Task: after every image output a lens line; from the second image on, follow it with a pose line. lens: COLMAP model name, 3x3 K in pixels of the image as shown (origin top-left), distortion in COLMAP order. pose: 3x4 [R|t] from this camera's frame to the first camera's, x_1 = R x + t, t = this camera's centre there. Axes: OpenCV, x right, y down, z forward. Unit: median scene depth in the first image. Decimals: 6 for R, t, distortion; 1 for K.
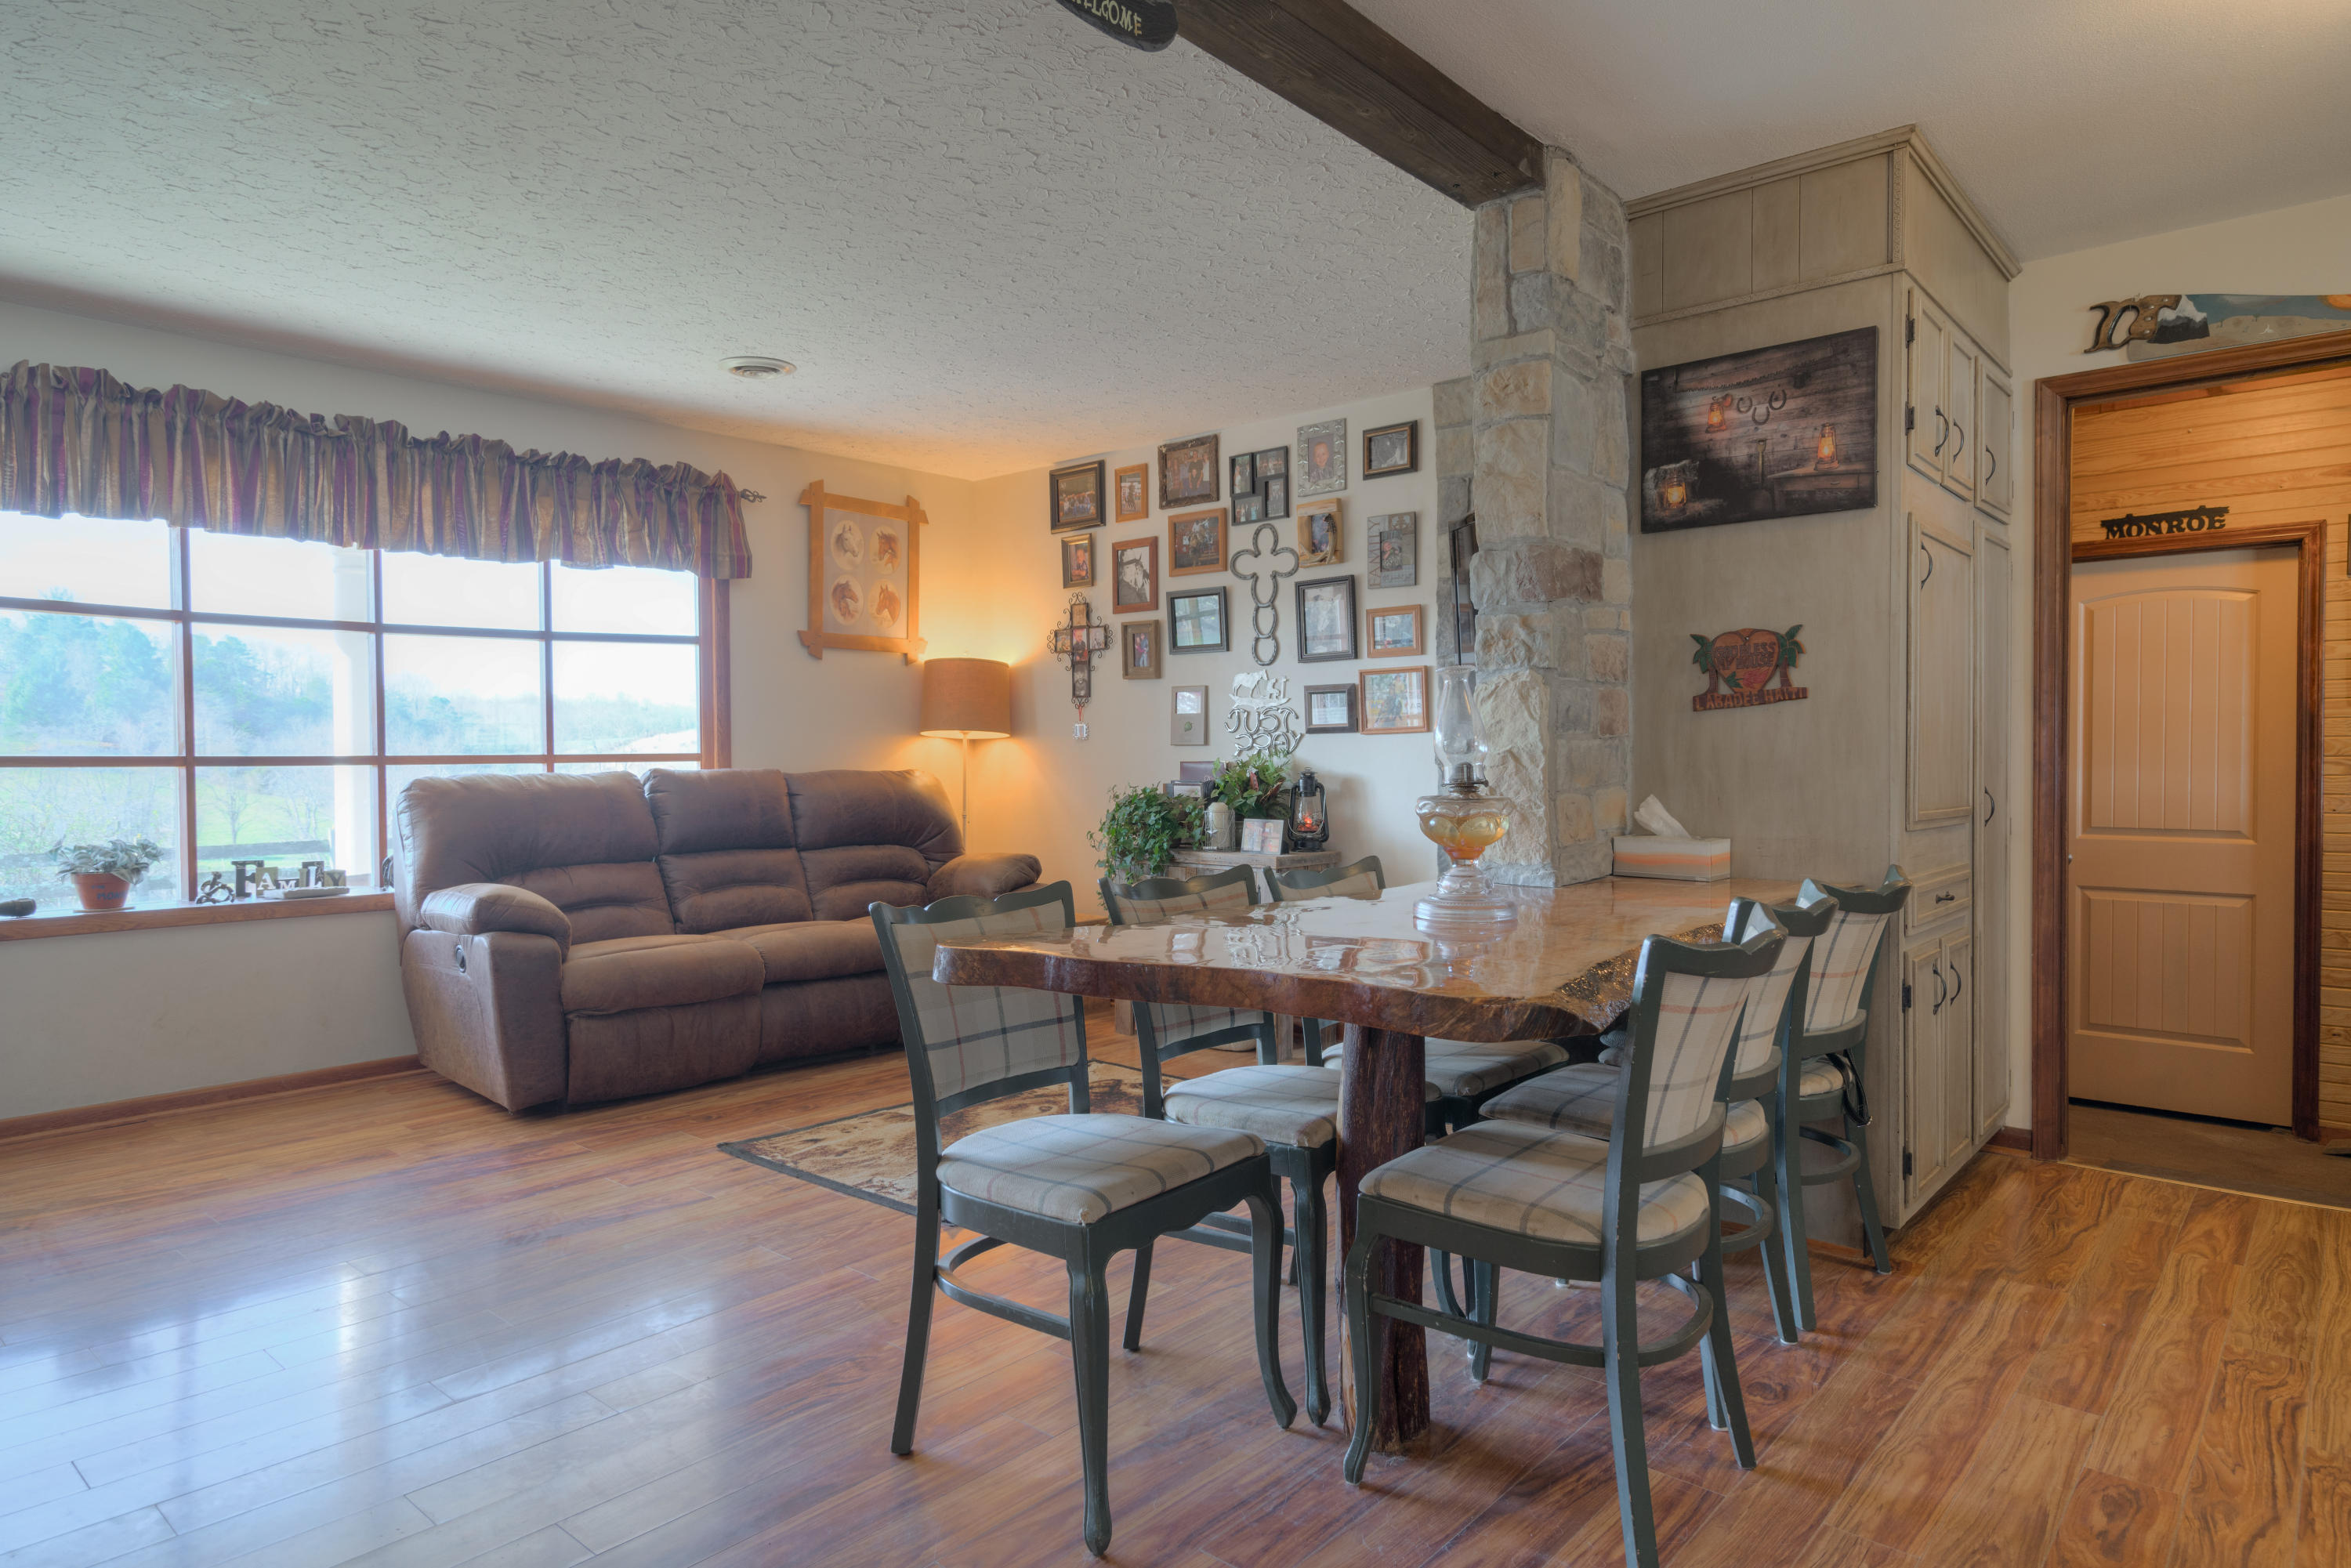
lens RADIAL K [[1439.0, 0, 1138.7], [0, 1439.0, 776.2], [0, 0, 1]] dist [0.003715, 0.005249]
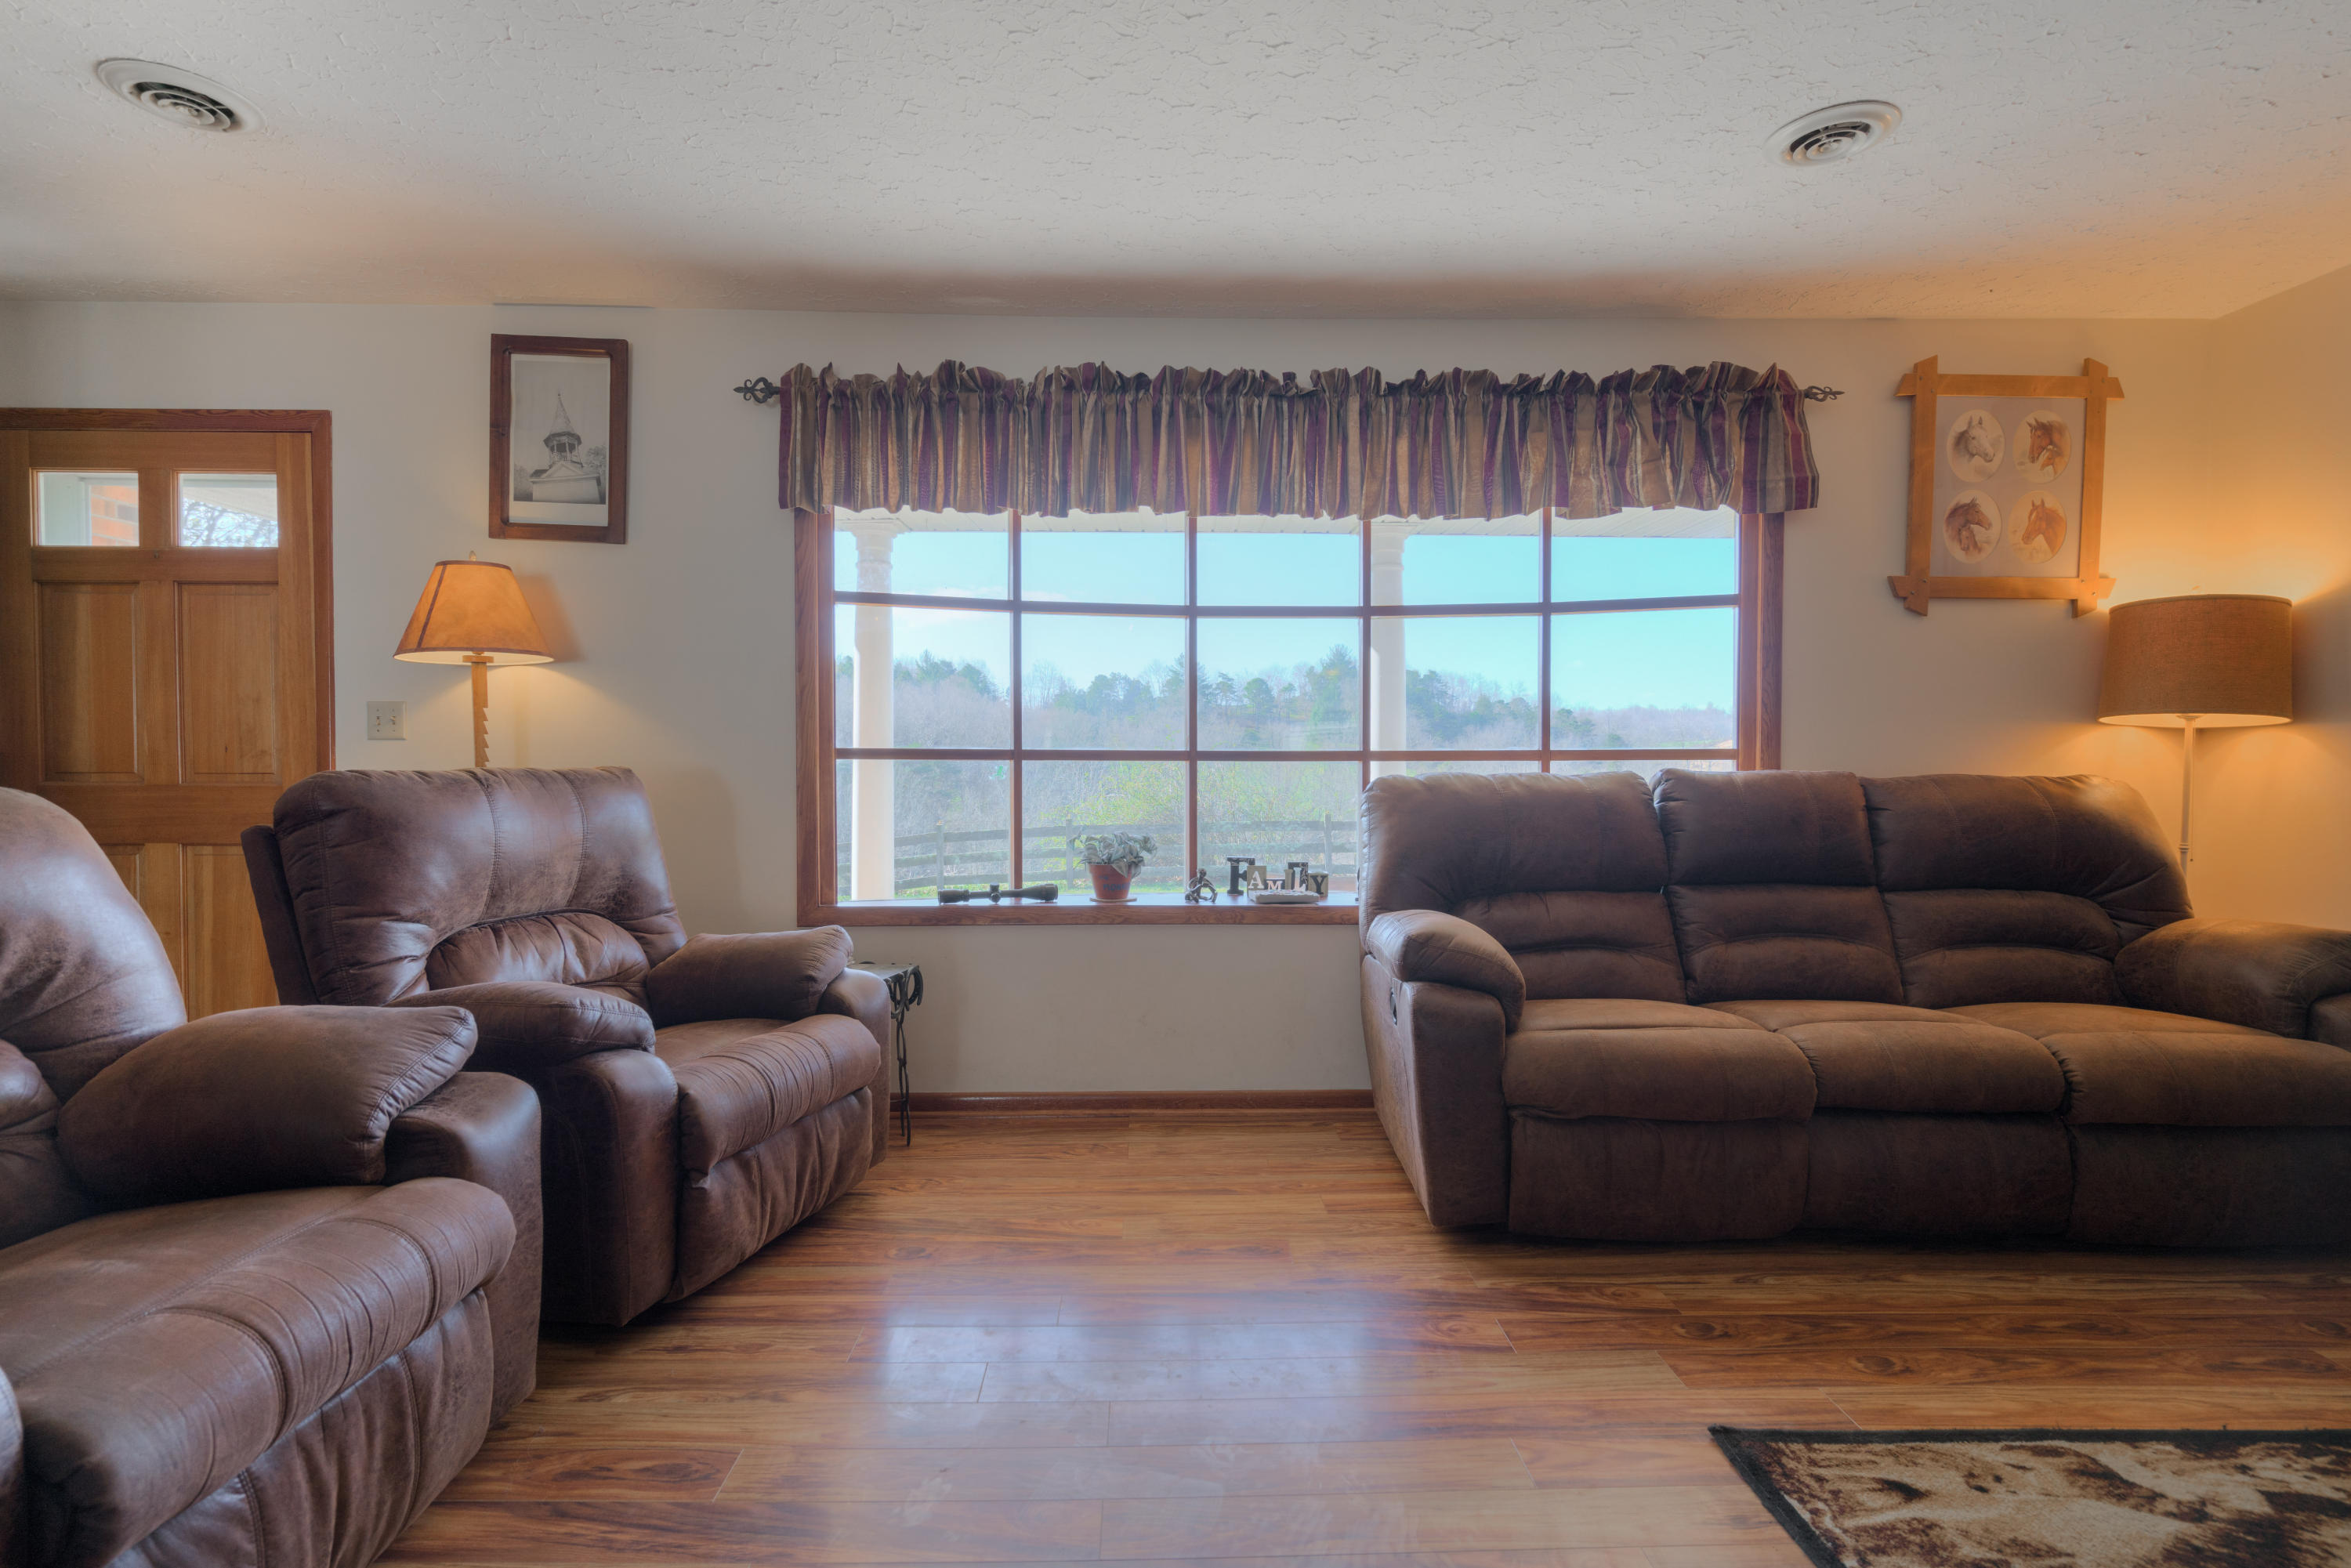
lens RADIAL K [[1108.3, 0, 1196.0], [0, 1108.3, 790.2], [0, 0, 1]] dist [0.000955, 0.001827]
pose [[0.709329, 0.027023, -0.704359, -0.121094], [-0.014682, 0.999614, 0.023565, -0.005170], [0.704725, -0.006374, 0.709452, 0.493885]]
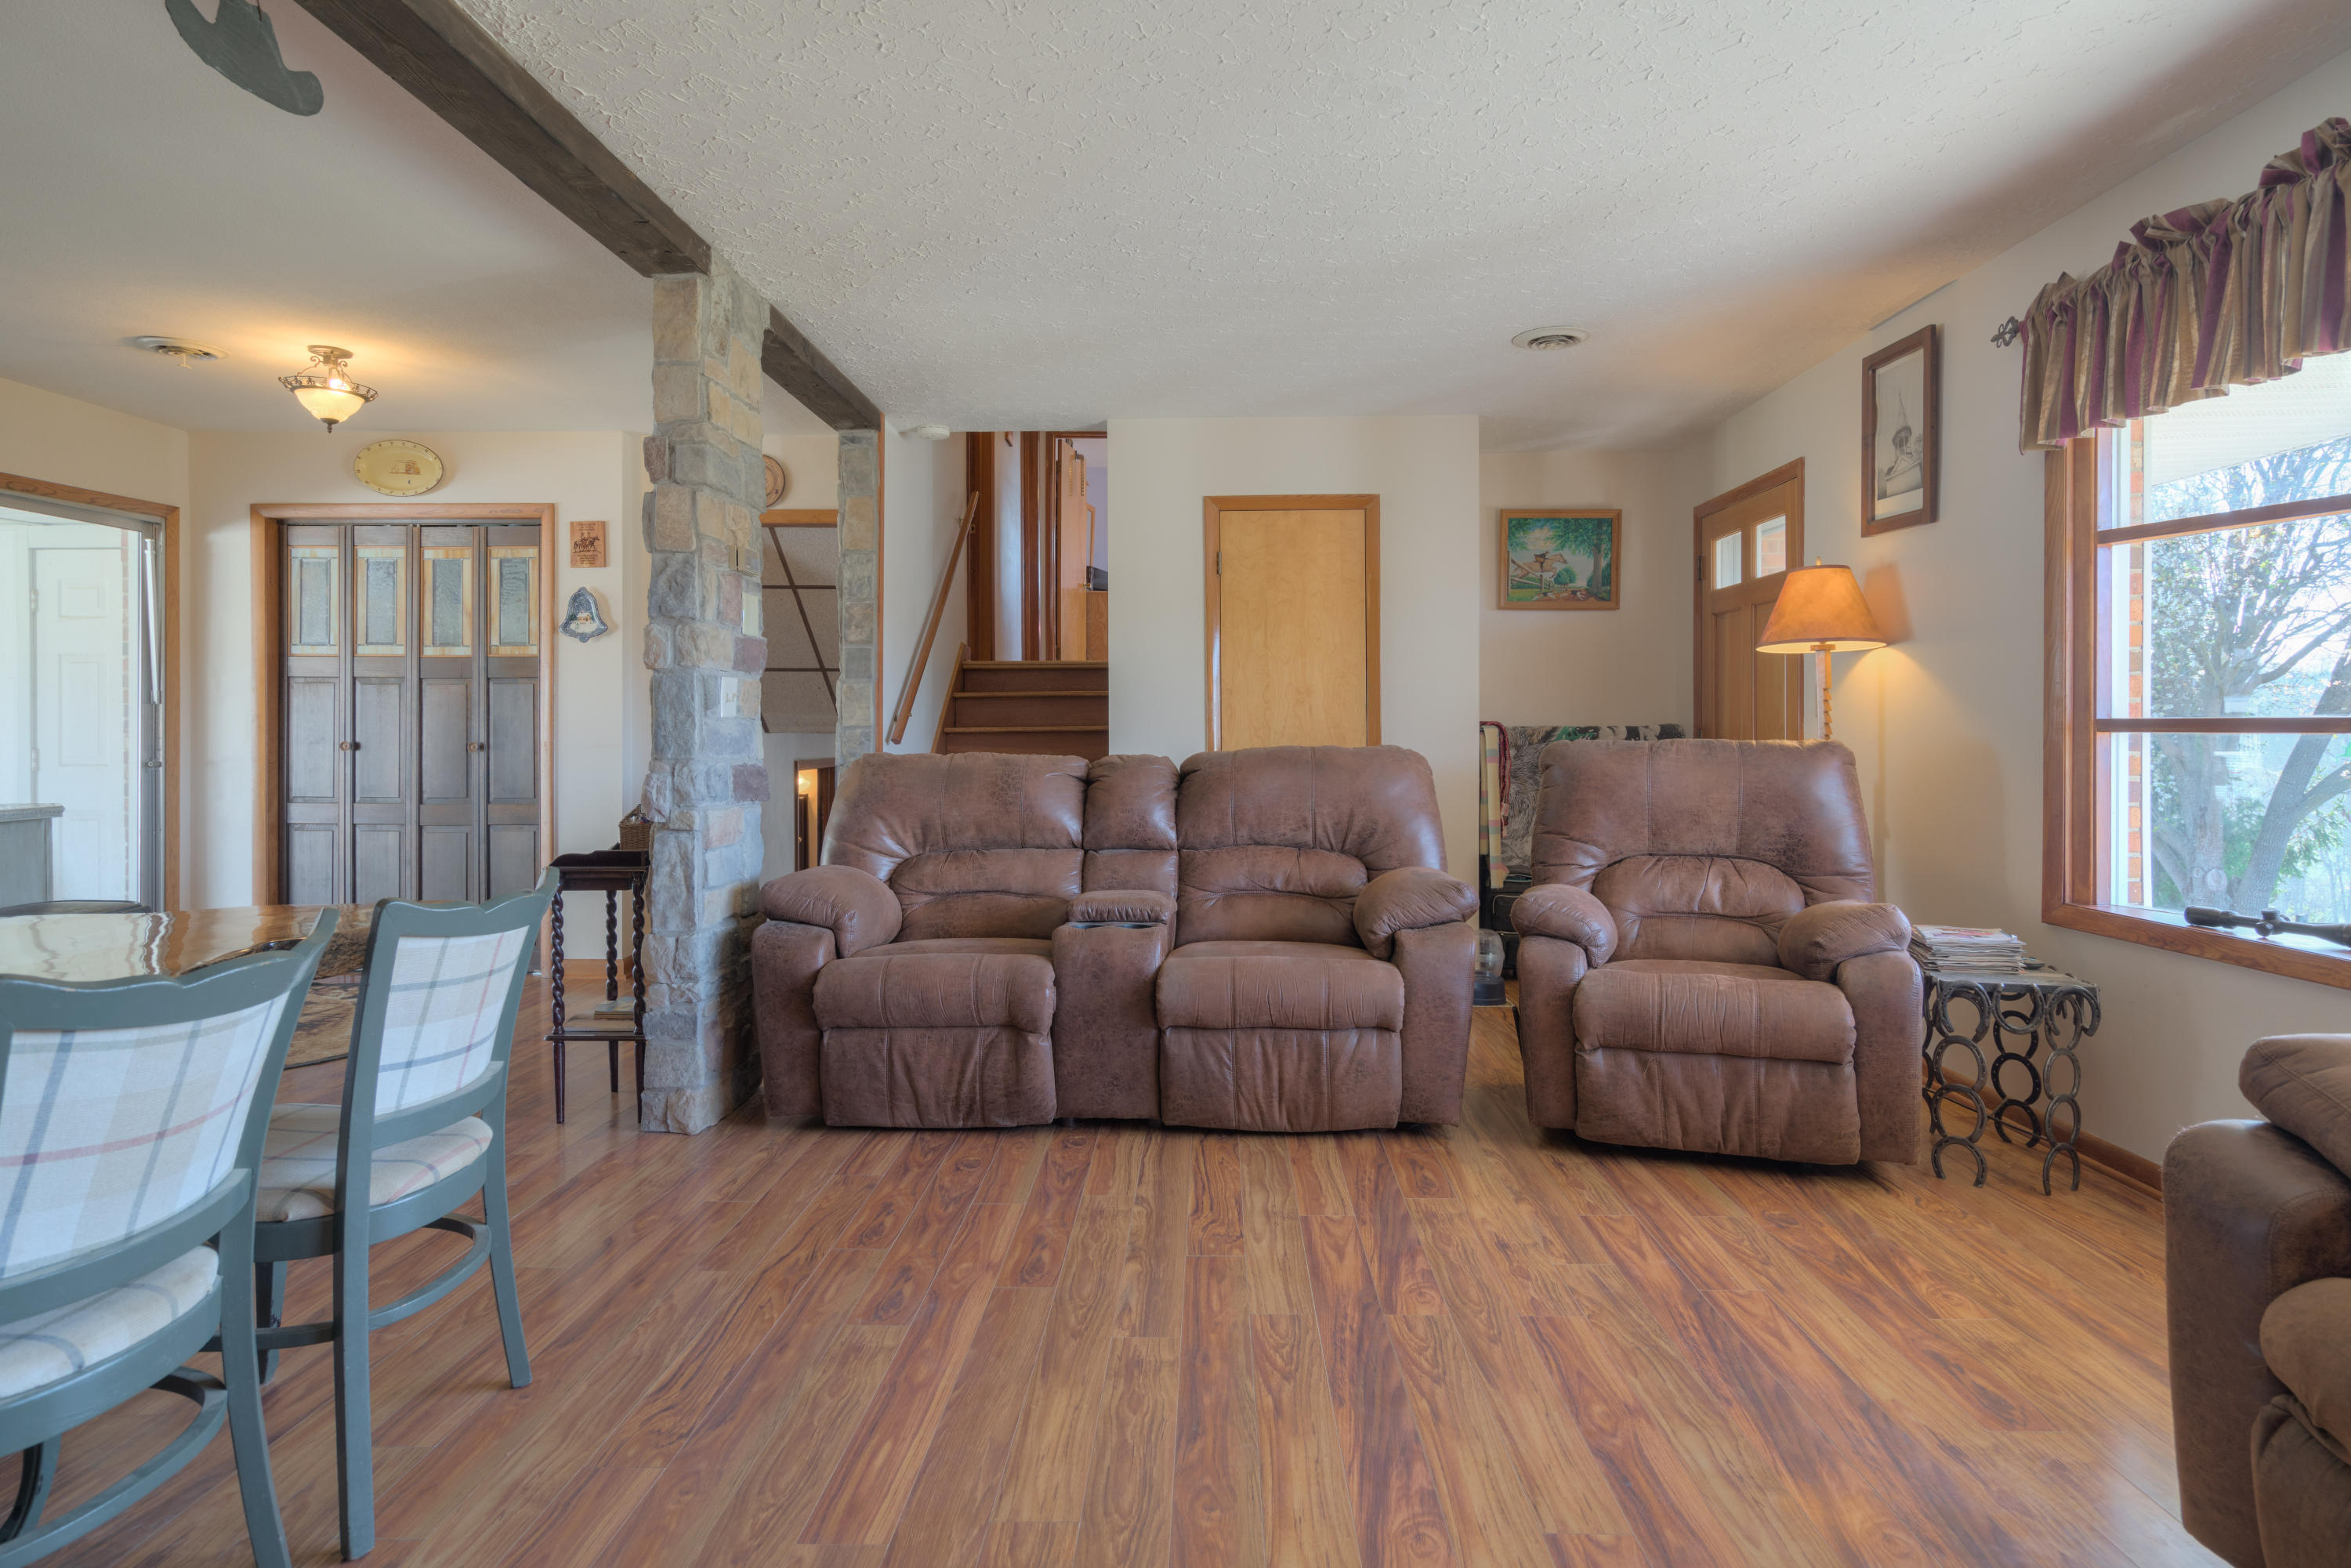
lens RADIAL K [[1240.1, 0, 1189.5], [0, 1240.1, 744.7], [0, 0, 1]] dist [-0.002540, 0.009254]
pose [[-0.730875, 0.014791, -0.682351, 0.043355], [-0.002343, 0.999705, 0.024180, -0.014062], [0.682507, 0.019272, -0.730625, 1.053165]]
